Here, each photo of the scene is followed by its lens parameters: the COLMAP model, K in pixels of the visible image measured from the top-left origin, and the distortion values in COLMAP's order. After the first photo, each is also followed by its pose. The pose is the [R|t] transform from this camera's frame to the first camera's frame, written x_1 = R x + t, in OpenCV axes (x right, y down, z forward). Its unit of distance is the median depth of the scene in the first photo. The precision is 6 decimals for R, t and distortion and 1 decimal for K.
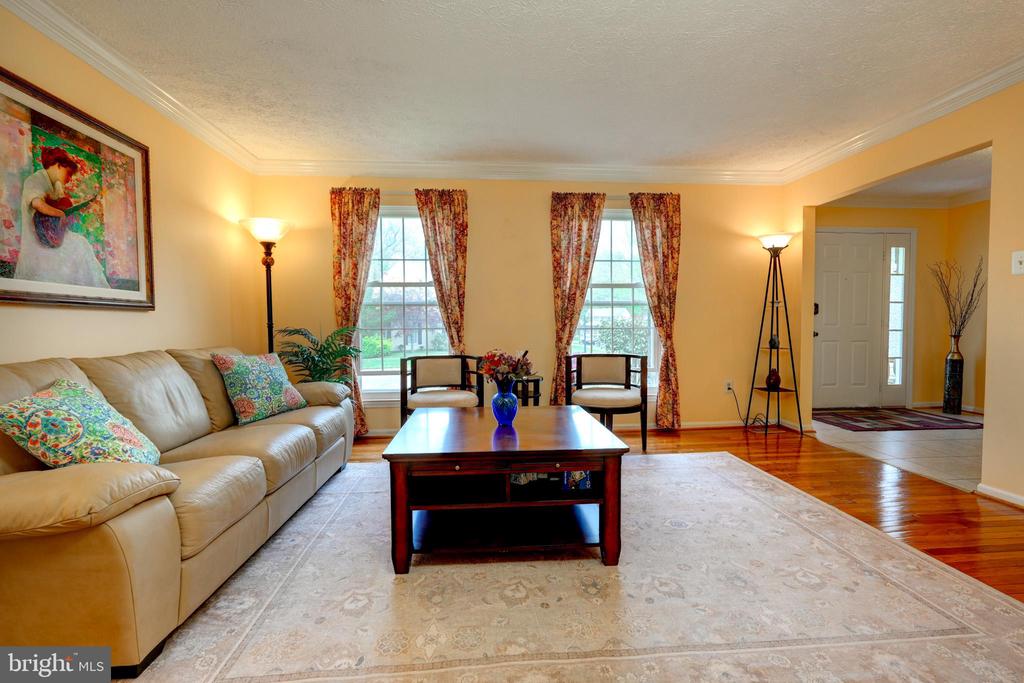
lens RADIAL K [[461.8, 0, 514.6], [0, 461.8, 338.5], [0, 0, 1]] dist [-0.010771, 0.004663]
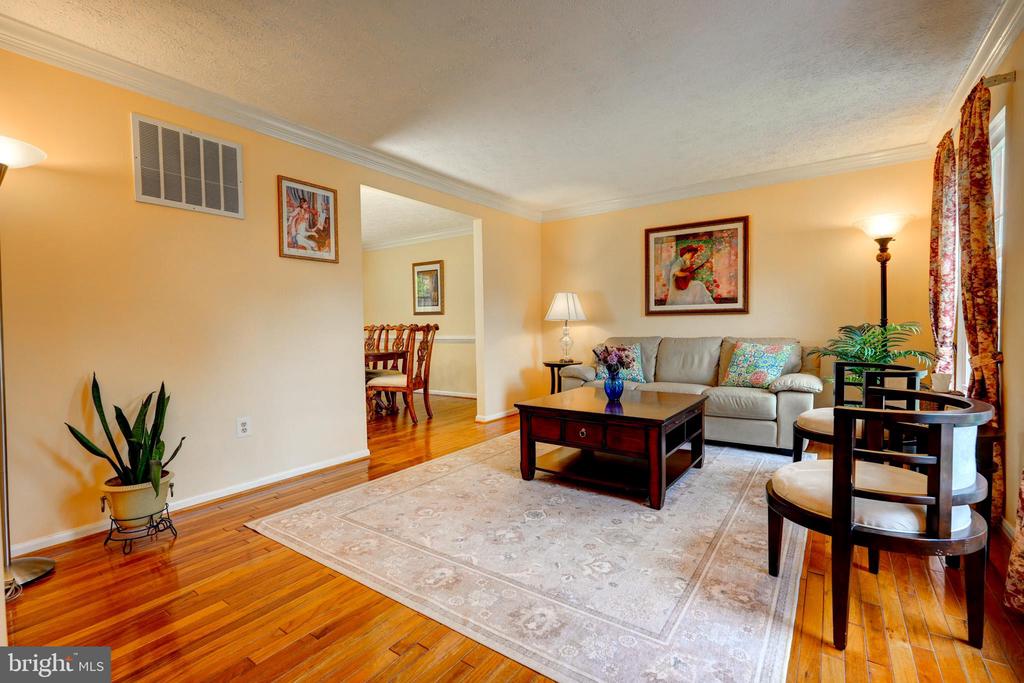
lens RADIAL K [[461.8, 0, 514.5], [0, 461.8, 339.6], [0, 0, 1]] dist [-0.010771, 0.004663]
pose [[-0.641780, 0.039342, -0.765879, 1.193988], [-0.006289, 0.998380, 0.056554, -0.064594], [0.766863, 0.041112, -0.640493, 1.638376]]
